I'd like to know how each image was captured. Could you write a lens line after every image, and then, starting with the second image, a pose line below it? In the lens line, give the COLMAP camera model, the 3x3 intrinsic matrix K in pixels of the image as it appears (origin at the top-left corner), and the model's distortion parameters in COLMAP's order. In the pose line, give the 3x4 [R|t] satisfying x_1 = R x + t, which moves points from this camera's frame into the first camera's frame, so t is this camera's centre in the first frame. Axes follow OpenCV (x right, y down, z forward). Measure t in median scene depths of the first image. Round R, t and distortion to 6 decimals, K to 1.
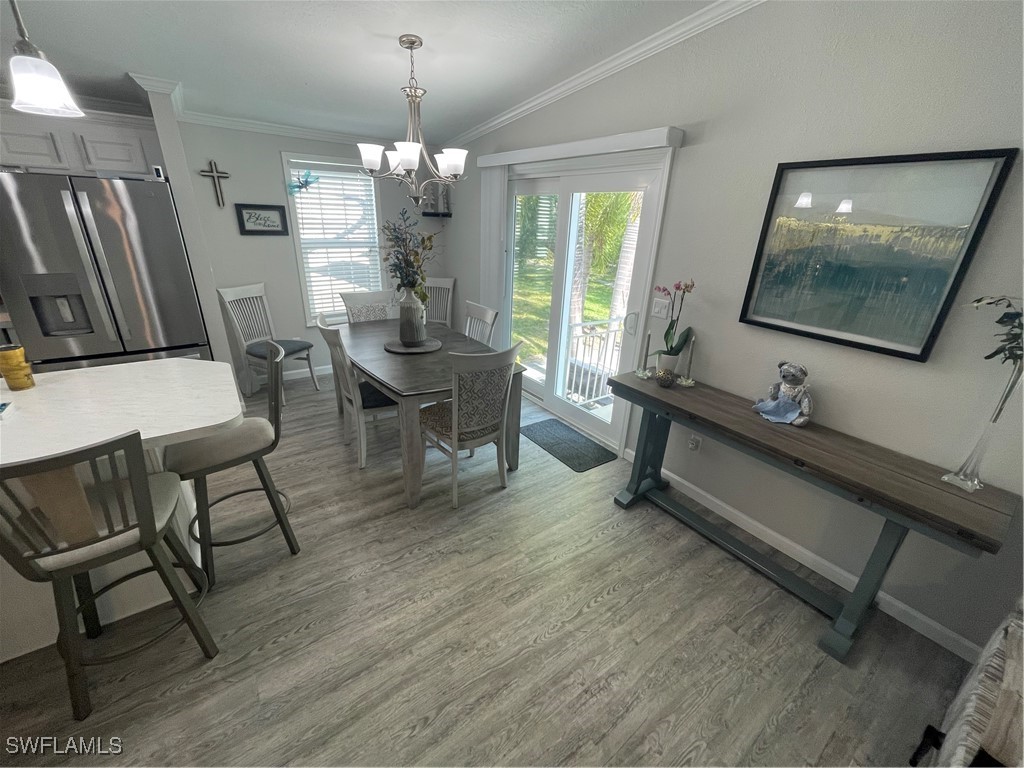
lens RADIAL K [[414.7, 0, 512.6], [0, 414.7, 384.4], [0, 0, 1]] dist [-0.002193, 0.001059]
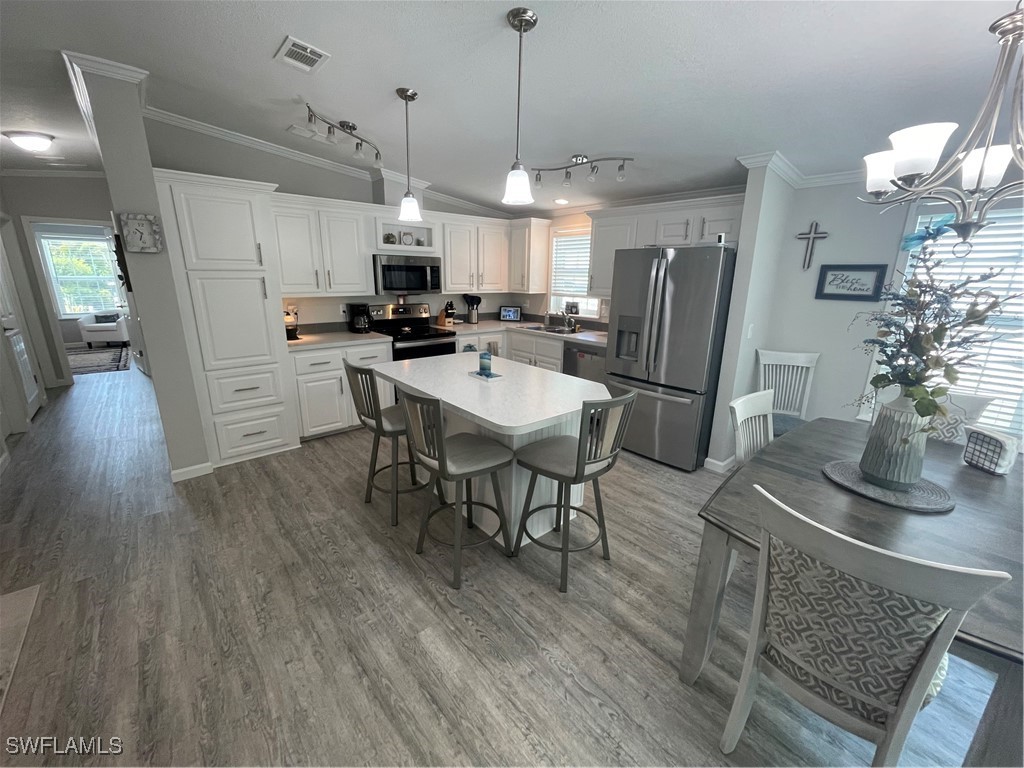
lens RADIAL K [[414.7, 0, 512.6], [0, 414.7, 384.4], [0, 0, 1]] dist [-0.002193, 0.001059]
pose [[0.094905, 0.223201, -0.970141, 0.279749], [-0.384587, 0.907098, 0.171074, -0.145004], [0.918197, 0.356868, 0.171929, 0.478324]]
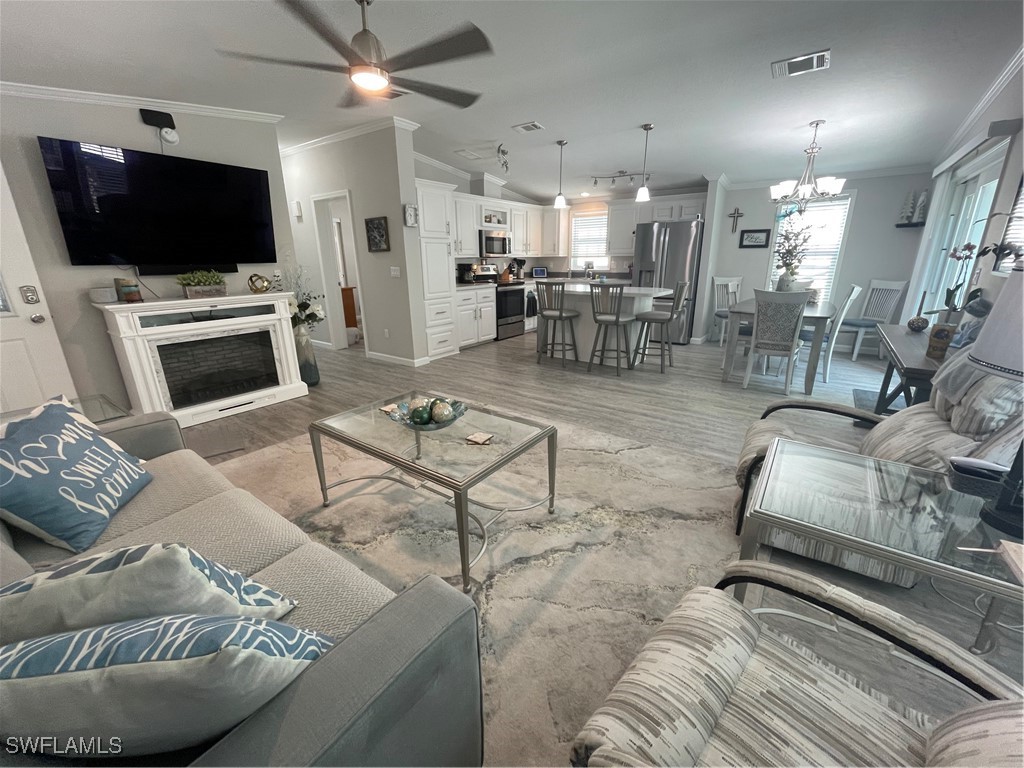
lens RADIAL K [[414.7, 0, 512.6], [0, 414.7, 384.4], [0, 0, 1]] dist [-0.002193, 0.001059]
pose [[0.312621, 0.238782, -0.919376, 1.154640], [-0.335669, 0.933211, 0.128236, 0.393790], [0.888591, 0.268517, 0.371892, -0.483399]]
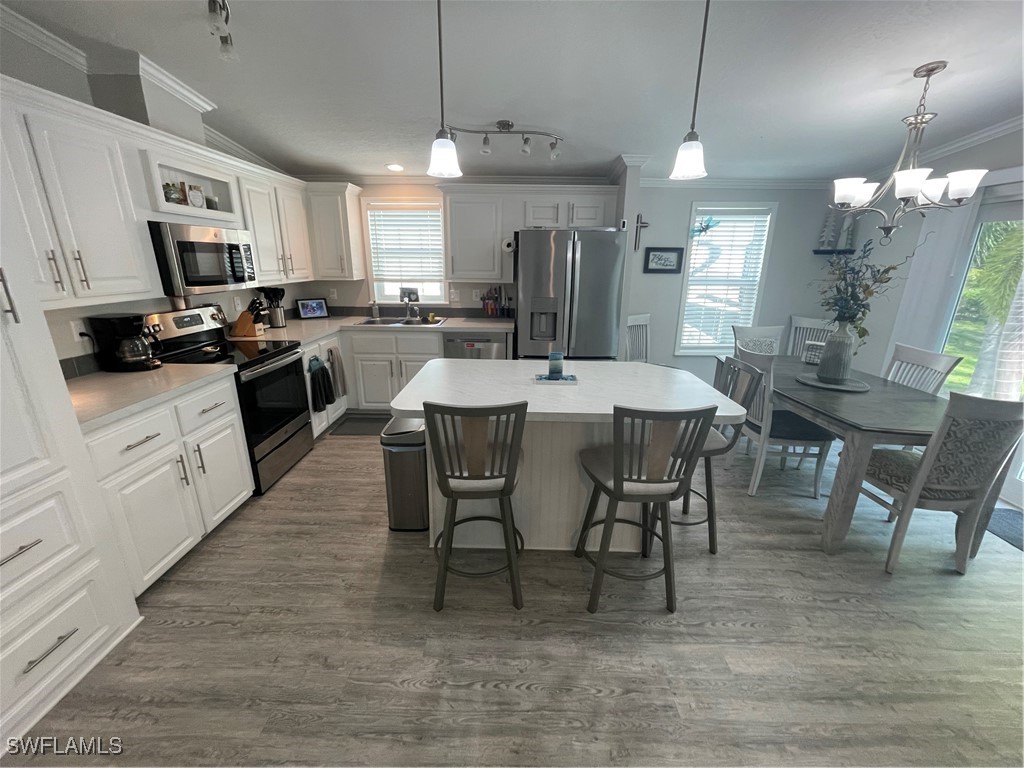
lens RADIAL K [[414.7, 0, 512.6], [0, 414.7, 384.4], [0, 0, 1]] dist [-0.002193, 0.001059]
pose [[0.802376, 0.144568, -0.579044, -0.335243], [-0.203910, 0.978239, -0.038322, 0.112129], [0.560903, 0.148821, 0.814395, -0.199567]]
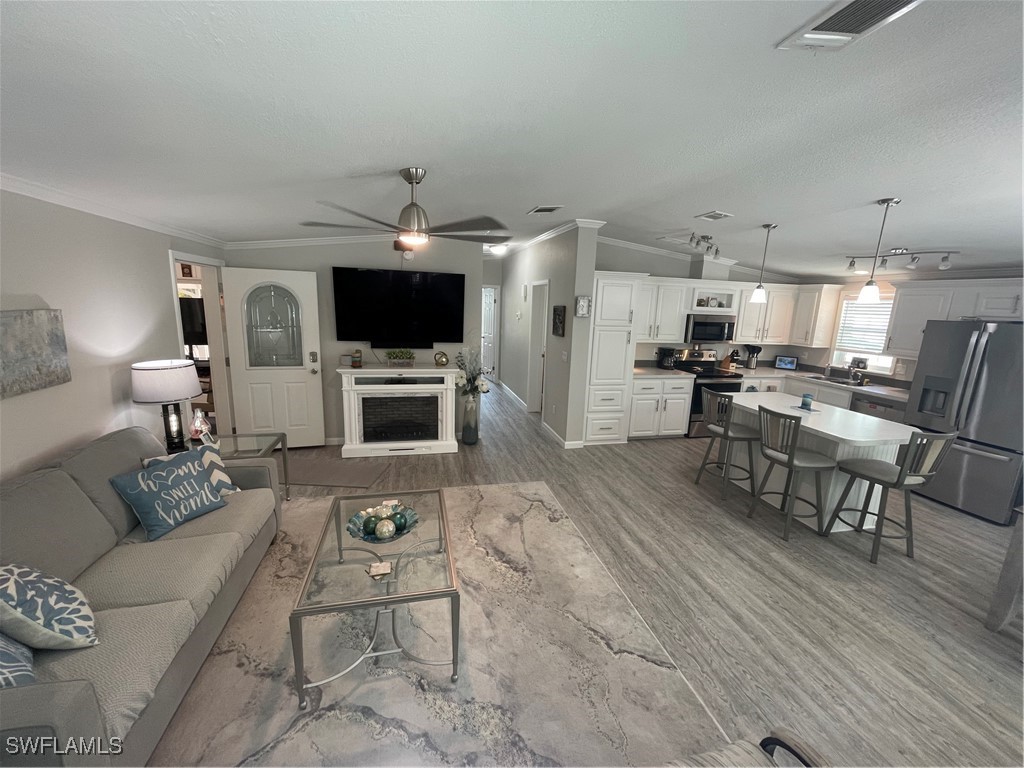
lens RADIAL K [[414.7, 0, 512.6], [0, 414.7, 384.4], [0, 0, 1]] dist [-0.002193, 0.001059]
pose [[-0.377946, 0.128122, -0.916920, 1.041808], [-0.393424, 0.874284, 0.284331, -0.044861], [0.838078, 0.468200, -0.280026, 0.060102]]
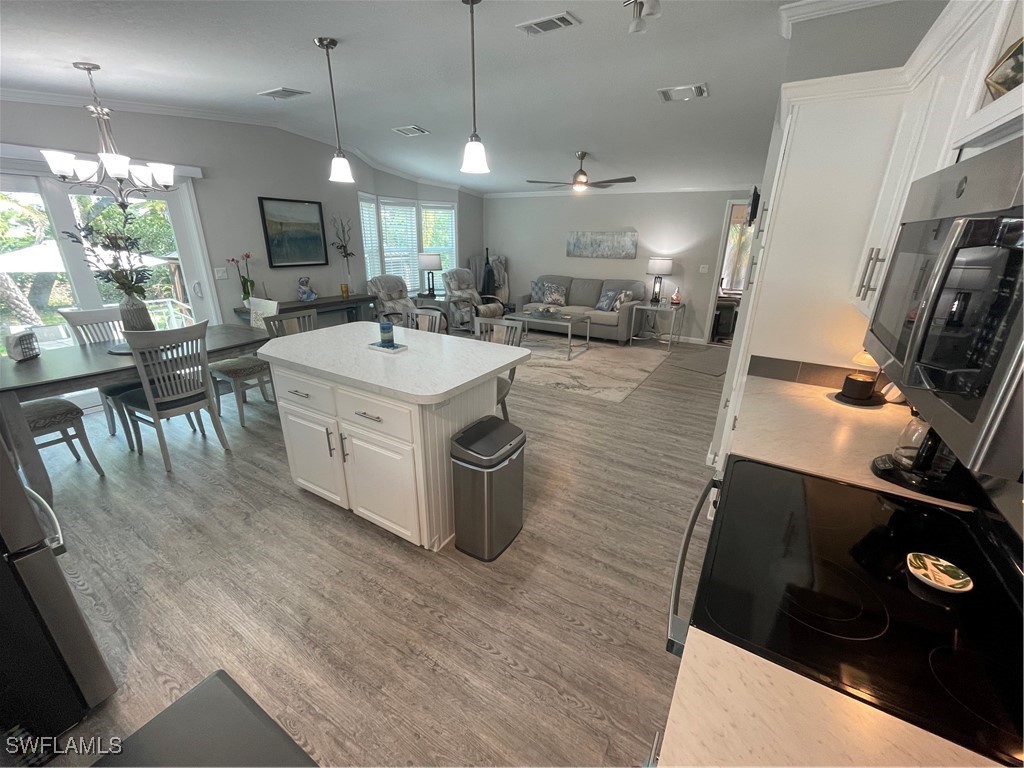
lens RADIAL K [[414.7, 0, 512.6], [0, 414.7, 384.4], [0, 0, 1]] dist [-0.002193, 0.001059]
pose [[-0.390843, -0.353854, 0.849723, -1.819295], [0.314388, 0.816316, 0.484549, -0.278643], [-0.865102, 0.456526, -0.207804, 0.580187]]
